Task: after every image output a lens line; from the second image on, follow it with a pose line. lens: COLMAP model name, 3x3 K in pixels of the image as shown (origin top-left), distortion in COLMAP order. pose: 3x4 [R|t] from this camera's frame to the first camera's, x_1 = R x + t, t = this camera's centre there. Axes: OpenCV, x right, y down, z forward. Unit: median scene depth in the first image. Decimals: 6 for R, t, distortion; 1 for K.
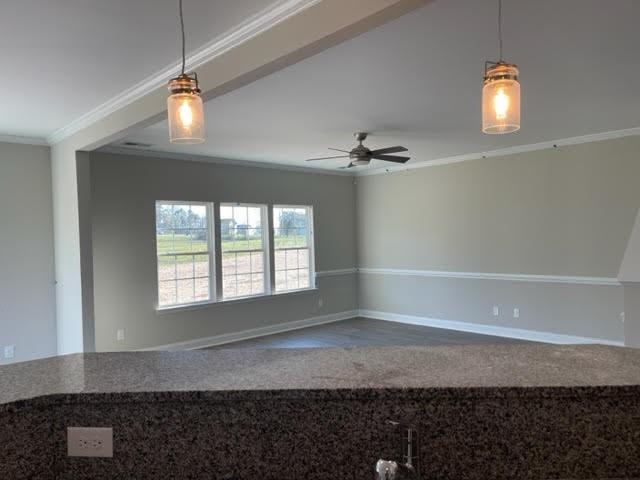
lens RADIAL K [[485.1, 0, 318.7], [0, 485.1, 242.0], [0, 0, 1]] dist [0.073859, -0.100738]
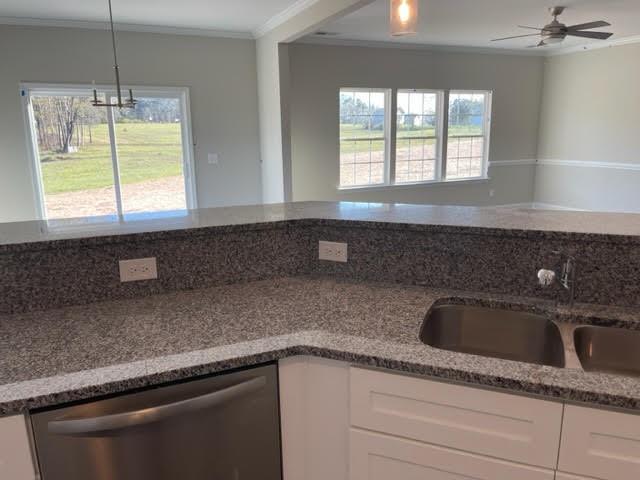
lens RADIAL K [[484.5, 0, 319.2], [0, 484.5, 237.5], [0, 0, 1]] dist [0.077512, -0.099858]
pose [[0.944843, 0.082036, -0.317082, -0.007380], [-0.013474, 0.977040, 0.212631, 0.010486], [0.327245, -0.196631, 0.924255, -0.089958]]
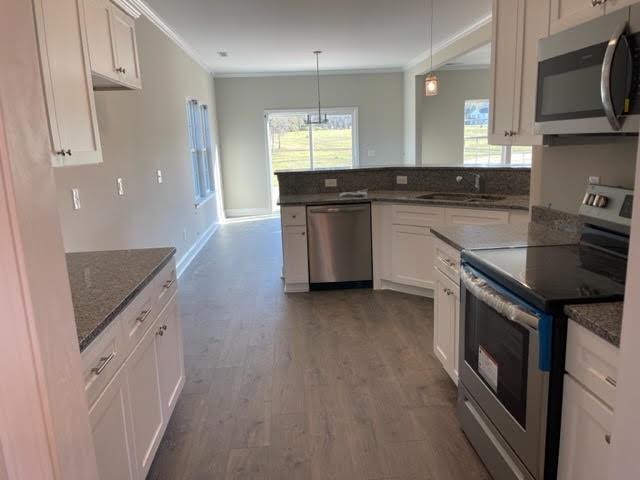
lens RADIAL K [[485.1, 0, 318.7], [0, 485.1, 242.0], [0, 0, 1]] dist [0.073859, -0.100738]
pose [[0.777927, 0.124855, -0.615825, 0.334650], [0.013098, 0.976625, 0.214551, 0.011556], [0.628218, -0.174971, 0.758108, -0.556117]]
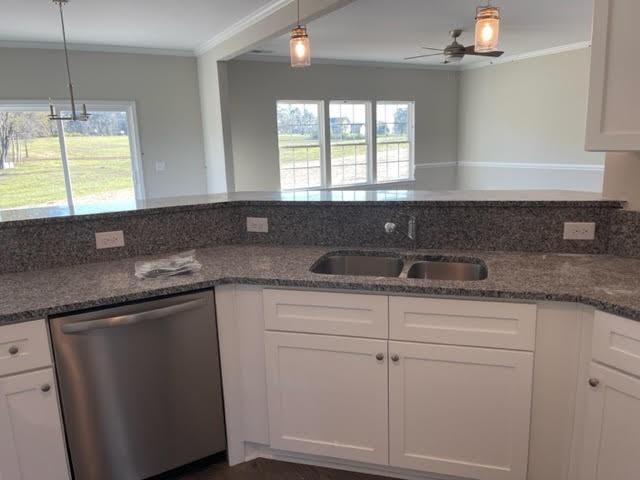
lens RADIAL K [[485.1, 0, 318.7], [0, 485.1, 242.0], [0, 0, 1]] dist [0.073859, -0.100738]
pose [[0.973356, 0.041856, -0.225448, 0.056260], [0.004588, 0.979447, 0.201650, 0.015781], [0.229255, -0.197312, 0.953158, -0.203756]]
